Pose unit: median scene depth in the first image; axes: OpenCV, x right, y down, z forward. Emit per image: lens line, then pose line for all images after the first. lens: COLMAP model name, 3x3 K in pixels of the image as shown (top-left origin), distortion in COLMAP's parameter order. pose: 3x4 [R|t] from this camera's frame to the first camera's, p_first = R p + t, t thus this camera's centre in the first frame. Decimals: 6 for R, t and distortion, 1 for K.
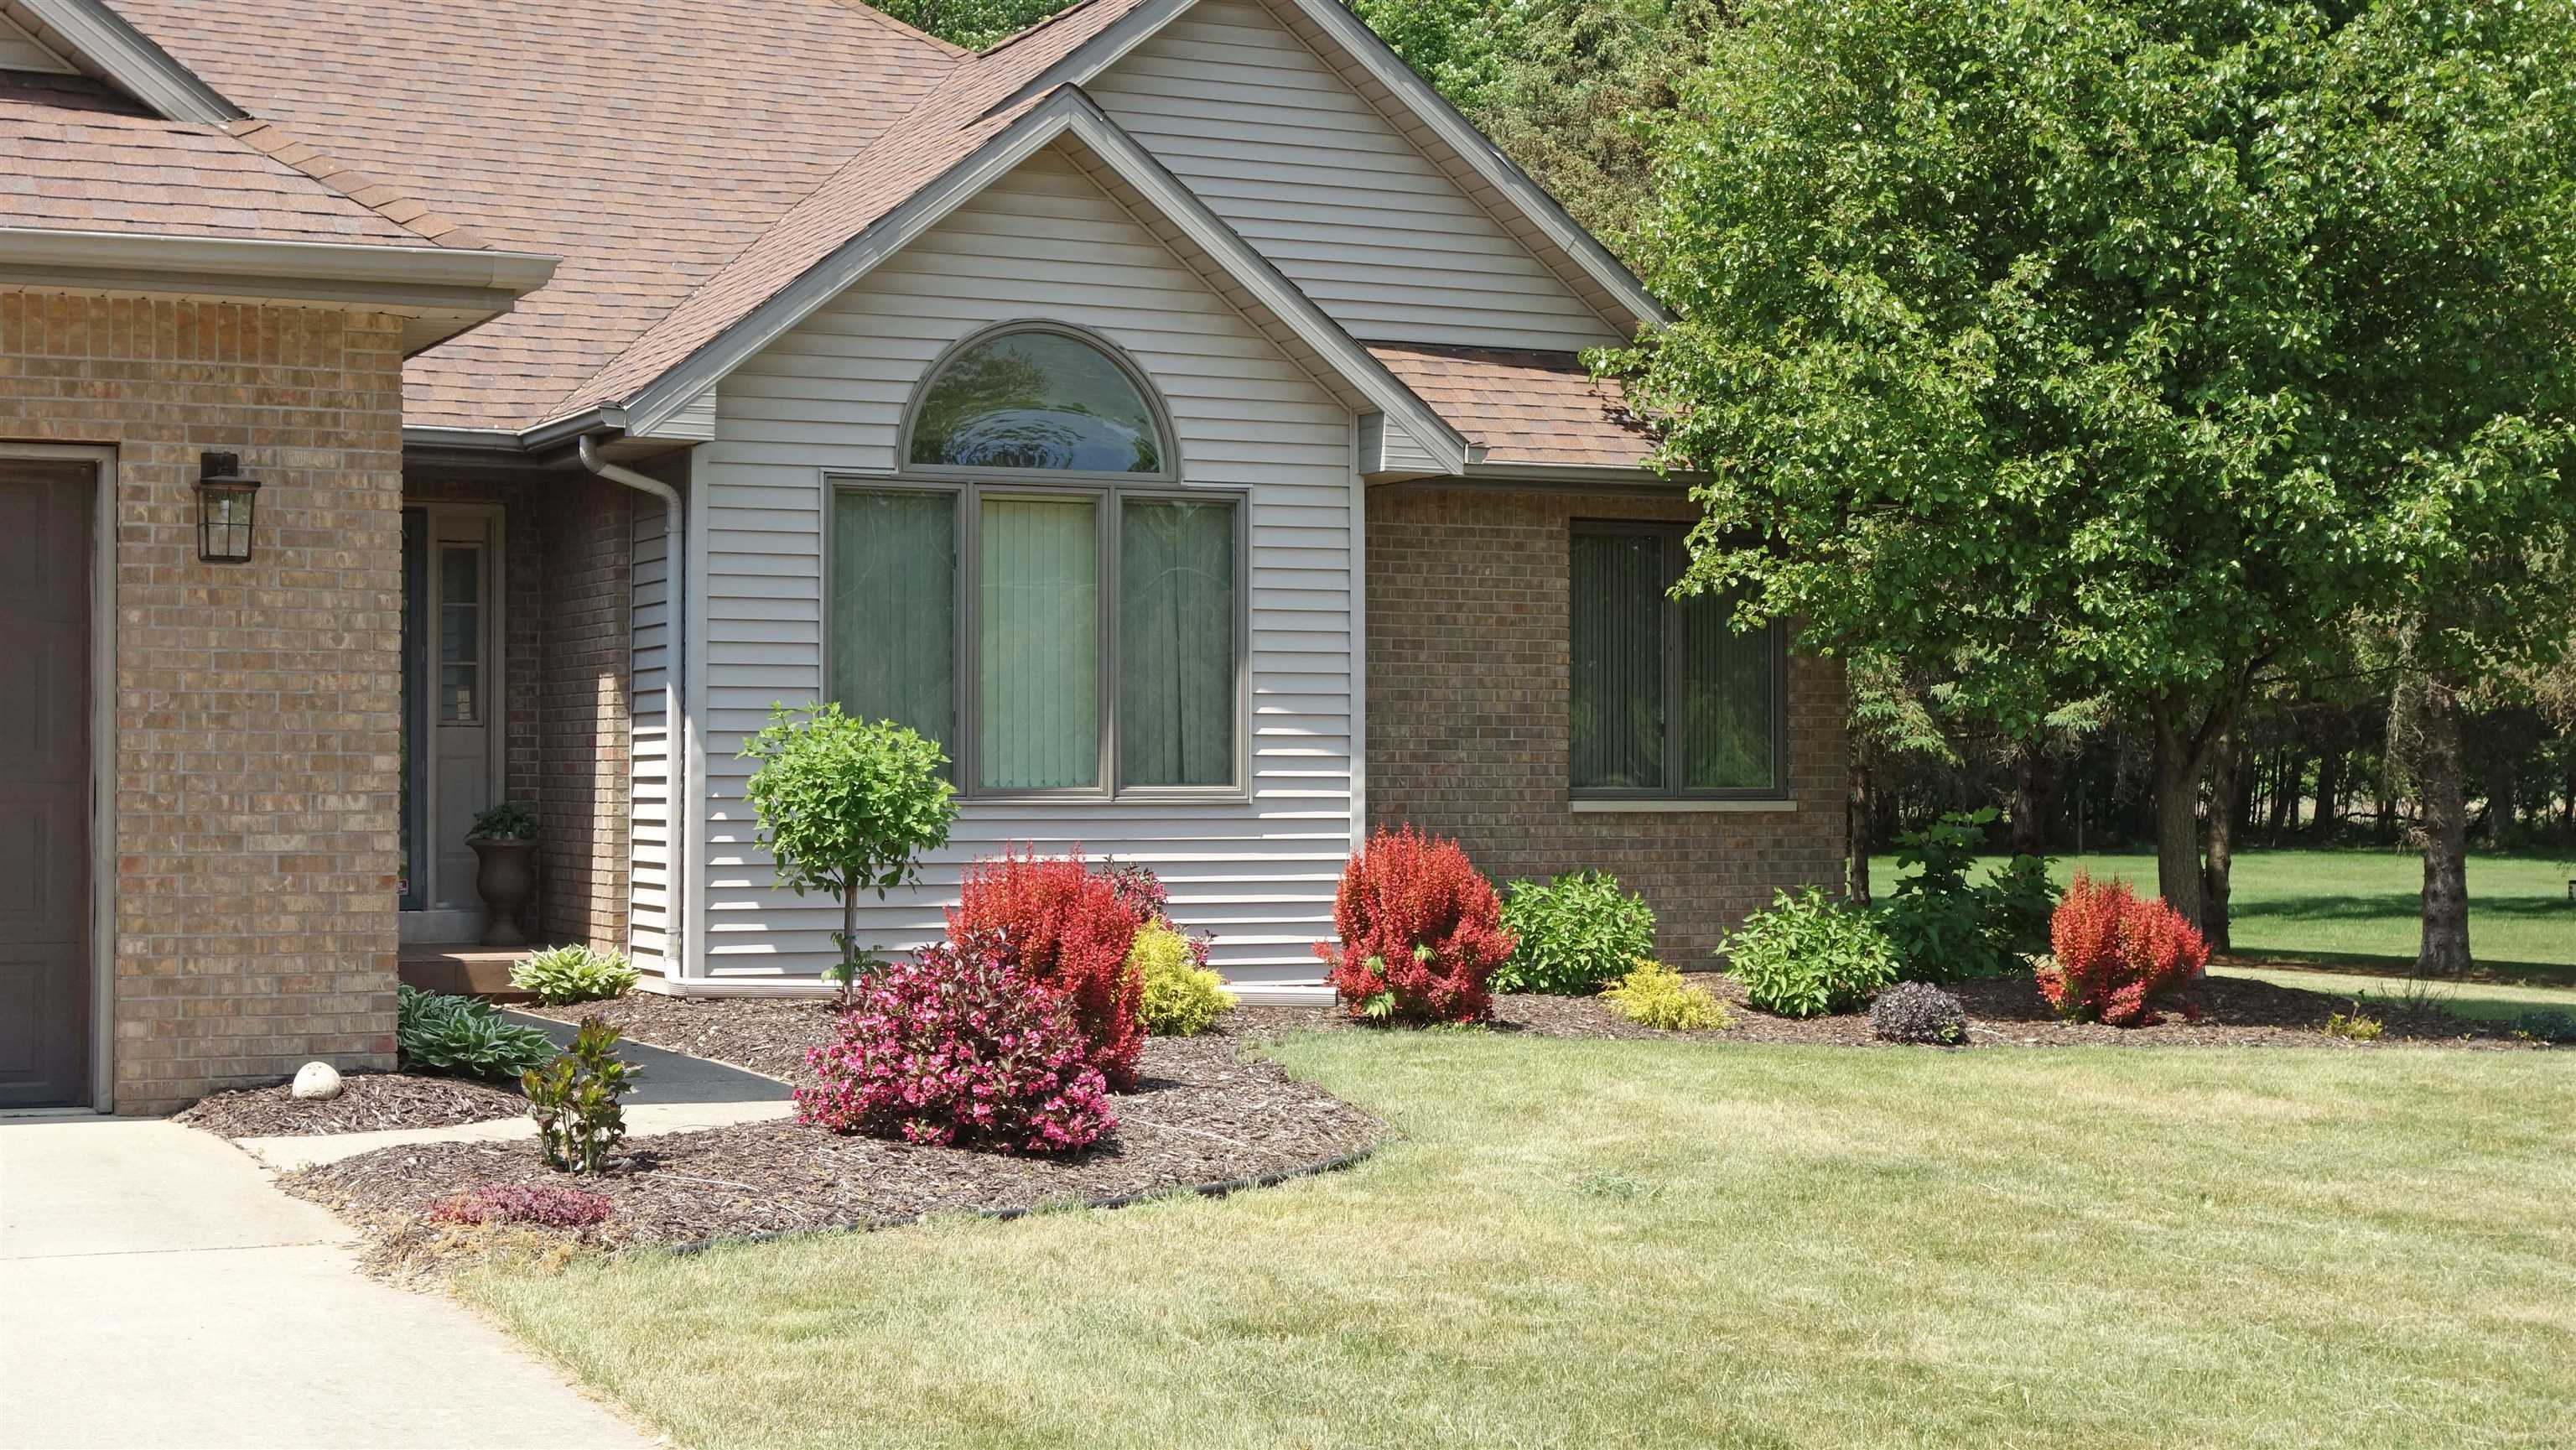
lens RADIAL K [[3803.5, 0, 1285.1], [0, 3803.5, 732.3], [0, 0, 1]] dist [-0.003350, 0.000000]
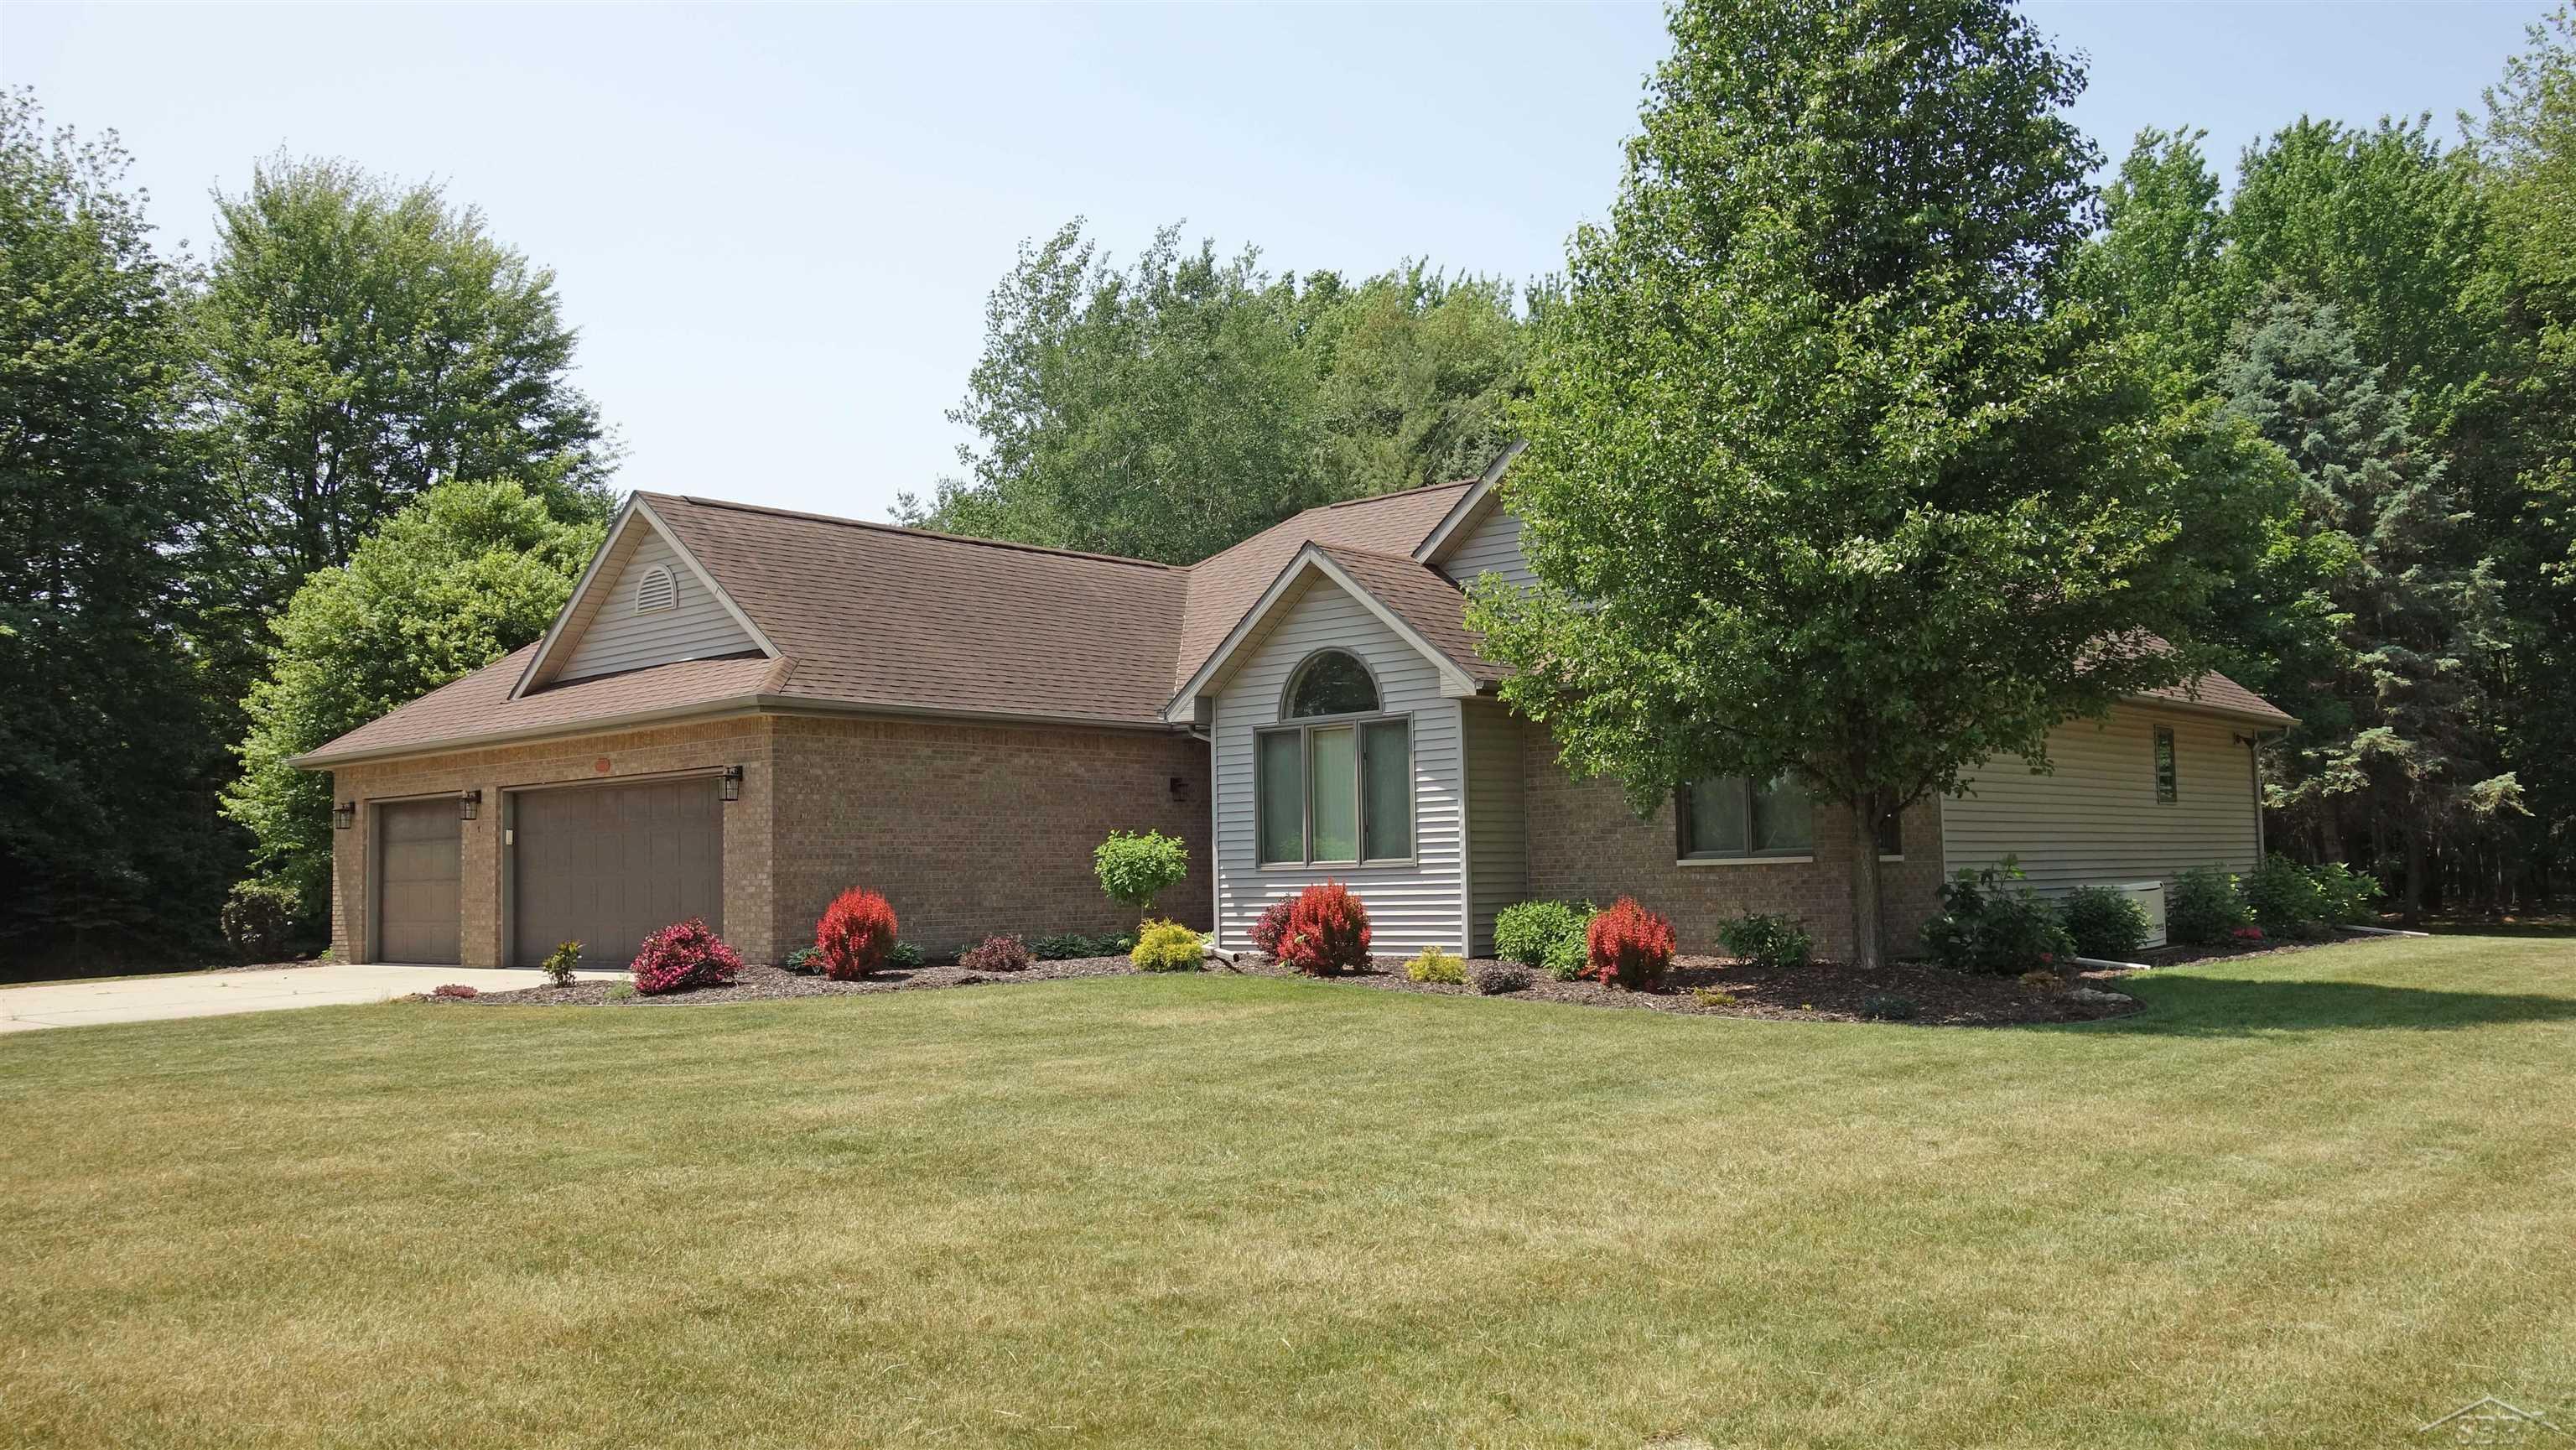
lens RADIAL K [[2036.9, 0, 1289.6], [0, 2036.9, 721.2], [0, 0, 1]] dist [-0.021723, -0.011891]
pose [[0.382693, -0.085602, -0.919901, 1.009741], [0.031615, 0.996328, -0.079562, 0.026767], [0.923334, 0.001365, 0.383994, 0.537617]]
